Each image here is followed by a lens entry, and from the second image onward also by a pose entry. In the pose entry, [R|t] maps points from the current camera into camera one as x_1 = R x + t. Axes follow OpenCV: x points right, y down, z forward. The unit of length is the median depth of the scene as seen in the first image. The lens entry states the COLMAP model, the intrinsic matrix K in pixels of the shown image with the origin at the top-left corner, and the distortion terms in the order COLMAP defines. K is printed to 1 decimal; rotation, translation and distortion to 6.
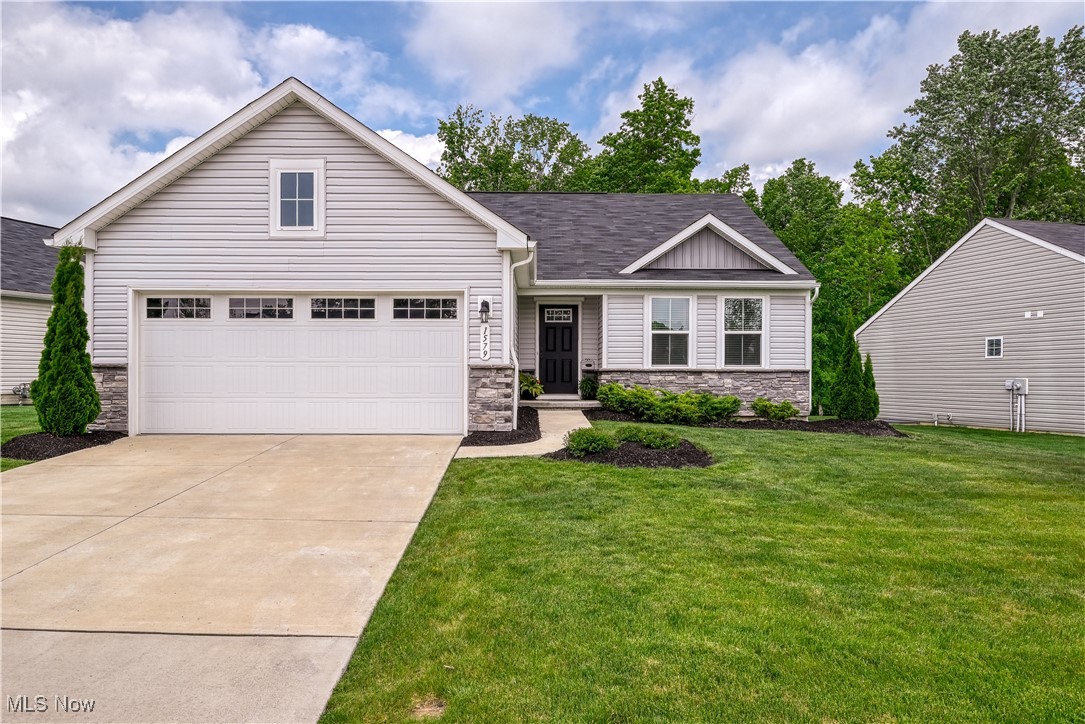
lens RADIAL K [[765.5, 0, 537.5], [0, 765.5, 370.8], [0, 0, 1]] dist [-0.001816, 0.002480]
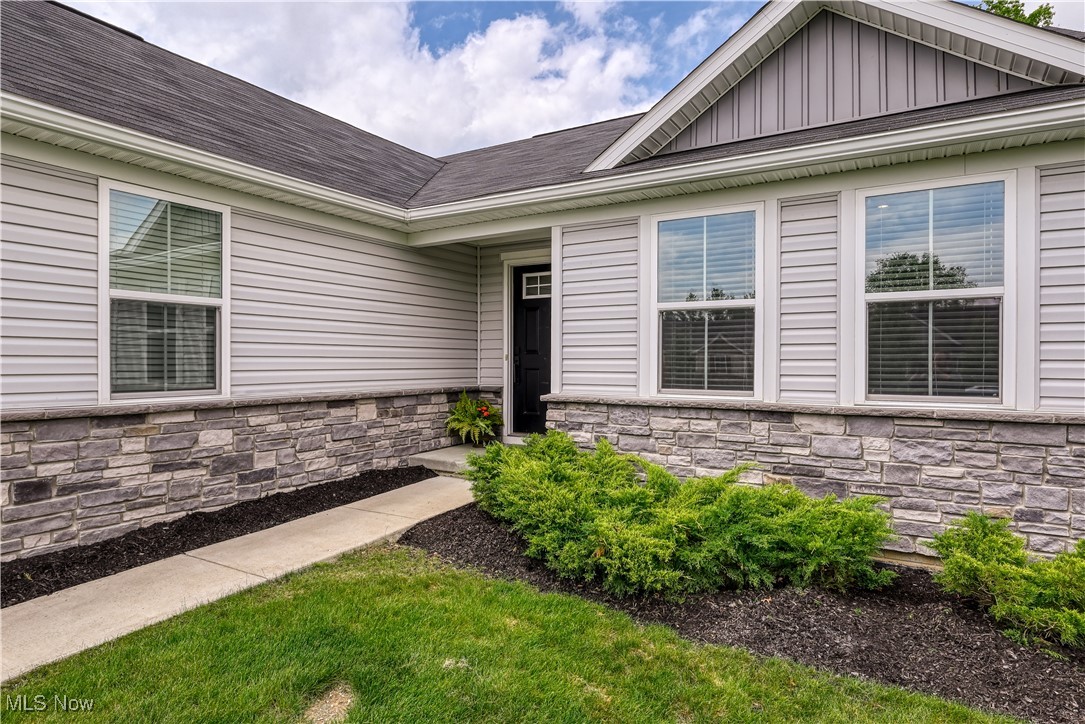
lens RADIAL K [[613.1, 0, 541.9], [0, 613.1, 354.5], [0, 0, 1]] dist [-0.006380, -0.001086]
pose [[0.851682, -0.005991, -0.524025, 0.271716], [0.002189, 0.999967, -0.007875, -0.024129], [0.524055, 0.005560, 0.851666, 0.717256]]
